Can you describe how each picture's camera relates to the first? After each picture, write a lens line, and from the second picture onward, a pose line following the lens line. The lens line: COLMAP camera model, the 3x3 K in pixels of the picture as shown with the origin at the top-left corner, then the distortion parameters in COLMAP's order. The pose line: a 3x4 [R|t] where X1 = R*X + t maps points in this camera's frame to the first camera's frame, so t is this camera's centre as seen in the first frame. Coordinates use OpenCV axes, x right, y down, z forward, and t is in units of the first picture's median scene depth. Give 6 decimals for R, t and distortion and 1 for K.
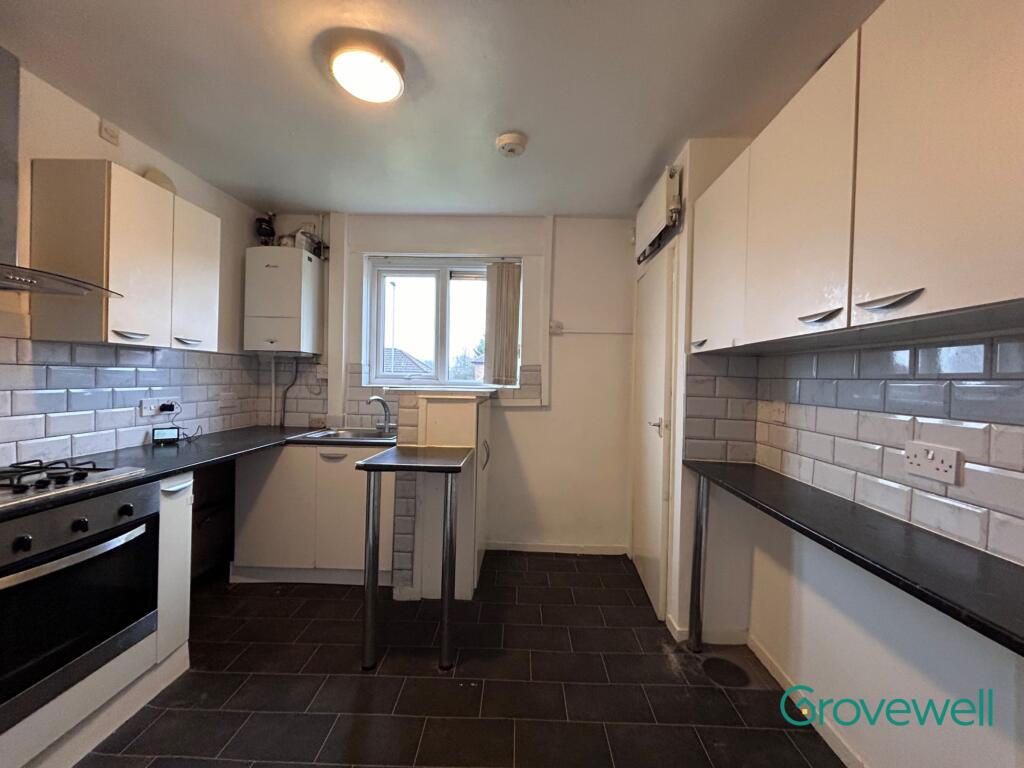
lens RADIAL K [[416.0, 0, 512.1], [0, 416.0, 382.0], [0, 0, 1]] dist [-0.002056, 0.000617]
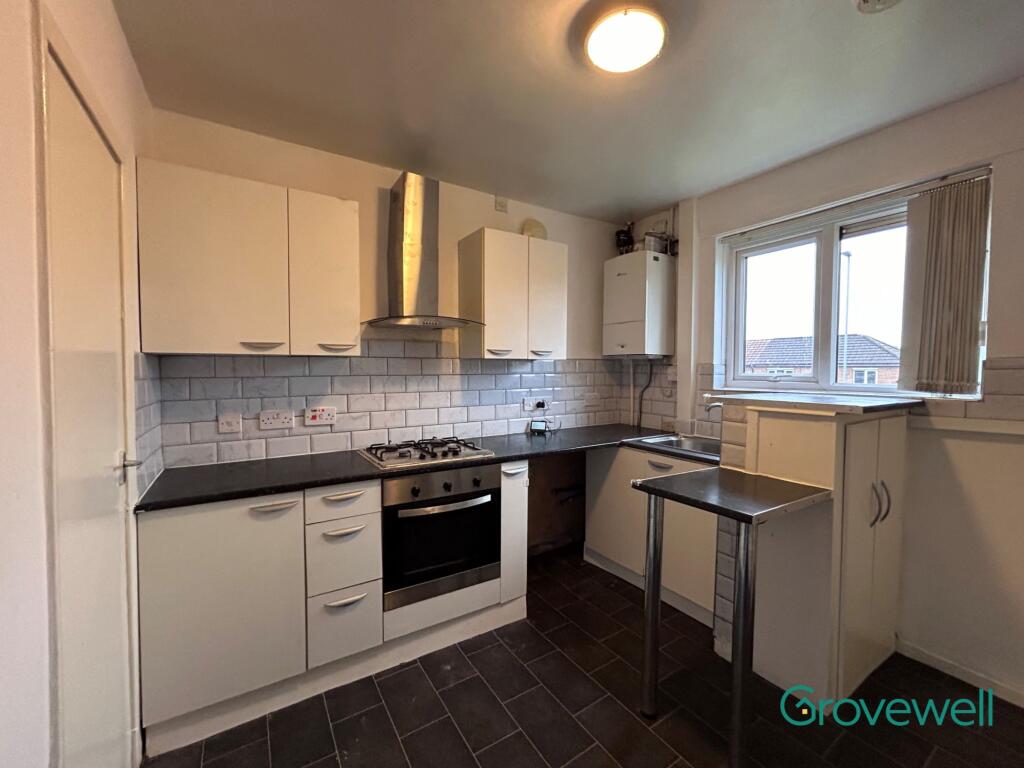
lens RADIAL K [[416.0, 0, 512.1], [0, 416.0, 382.0], [0, 0, 1]] dist [-0.002056, 0.000617]
pose [[0.558018, 0.008512, -0.829785, 0.165762], [0.002616, 0.999924, 0.012016, -0.022359], [0.829825, -0.008875, 0.557954, 0.206963]]
